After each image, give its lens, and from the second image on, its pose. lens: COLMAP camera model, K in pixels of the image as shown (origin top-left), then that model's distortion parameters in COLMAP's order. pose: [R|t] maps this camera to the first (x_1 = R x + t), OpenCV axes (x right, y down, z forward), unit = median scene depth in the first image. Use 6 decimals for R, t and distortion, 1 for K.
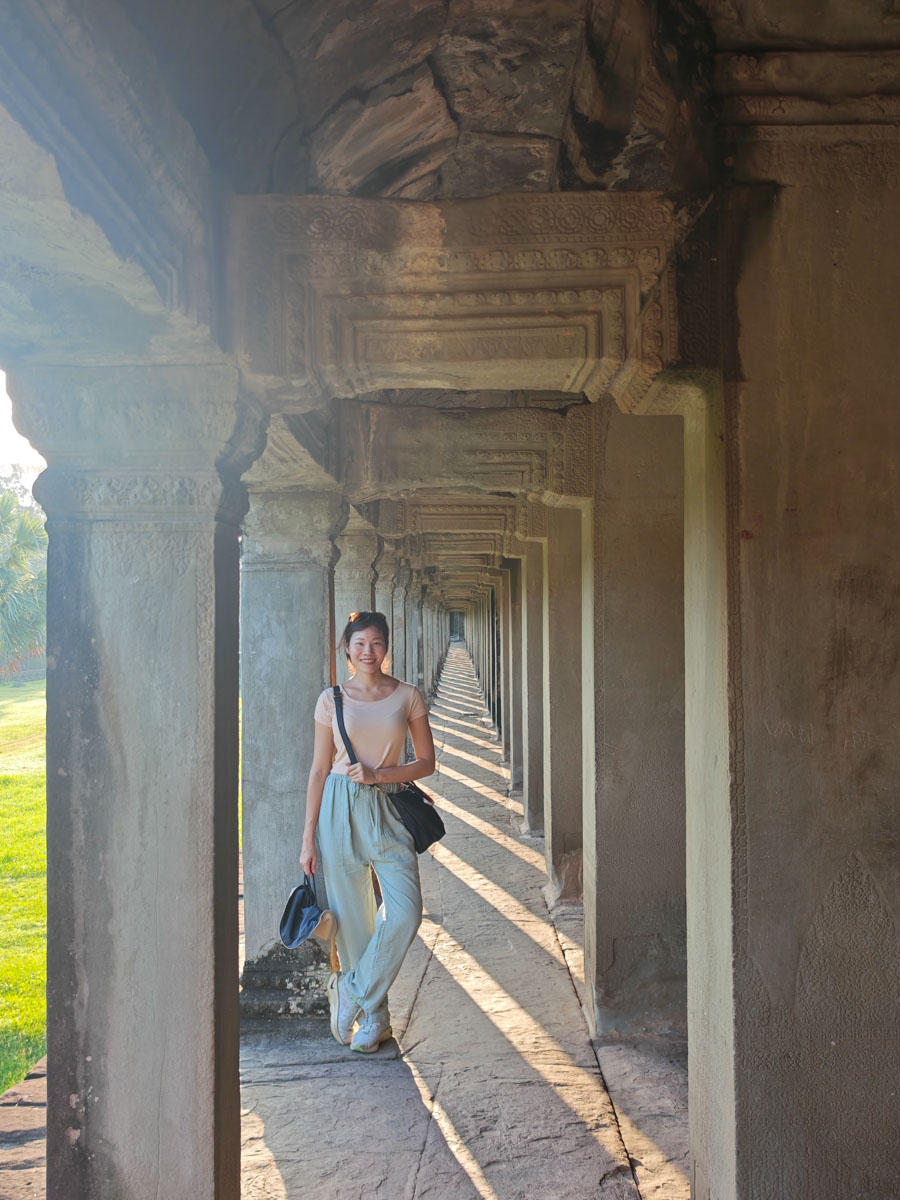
lens RADIAL K [[1225.8, 0, 440.9], [0, 1225.8, 618.5], [0, 0, 1]] dist [0.103136, -0.276350]
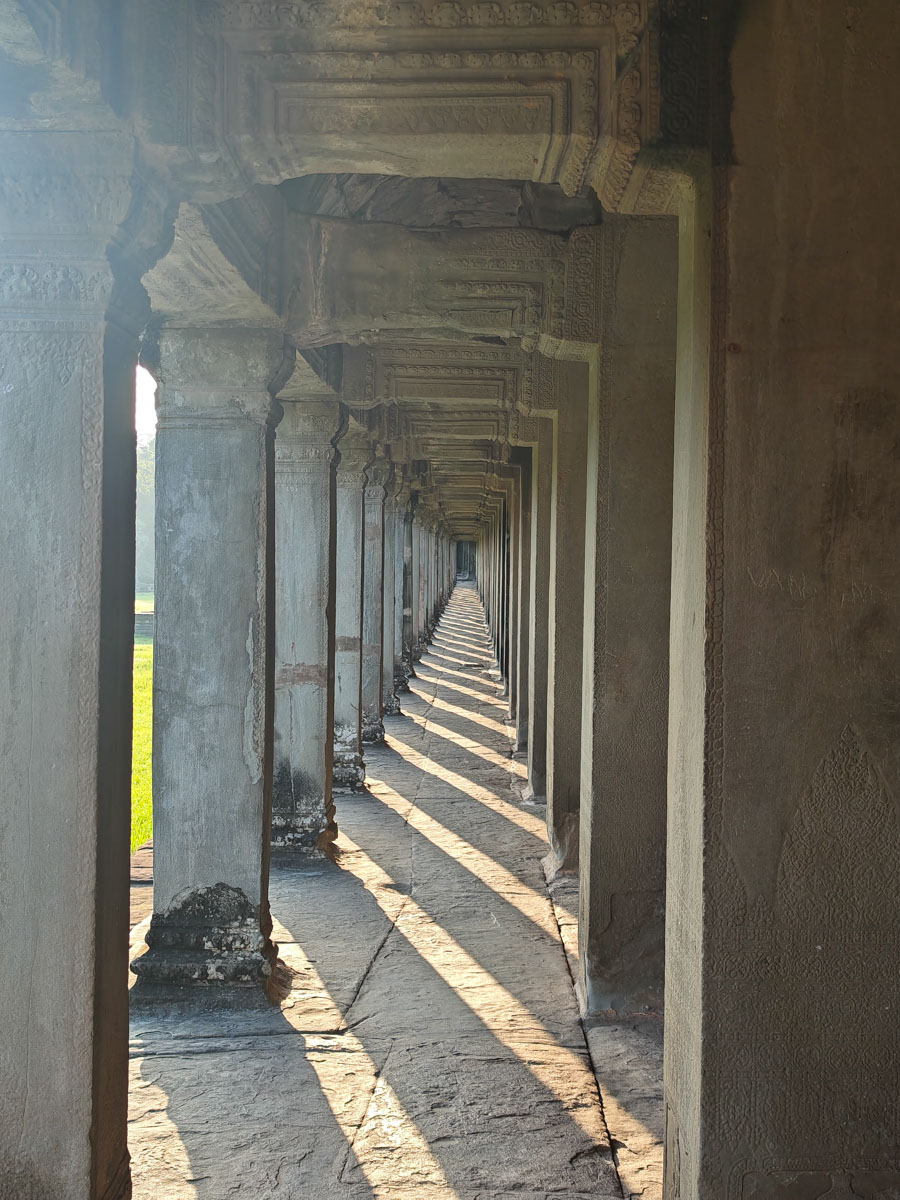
lens RADIAL K [[1647.2, 0, 450.0], [0, 1647.2, 600.0], [0, 0, 1]] dist [0.161253, -0.595003]
pose [[0.999773, 0.021294, 0.000273, 0.036342], [-0.021294, 0.999439, 0.025834, 0.050633], [0.000277, -0.025834, 0.999666, -0.089685]]
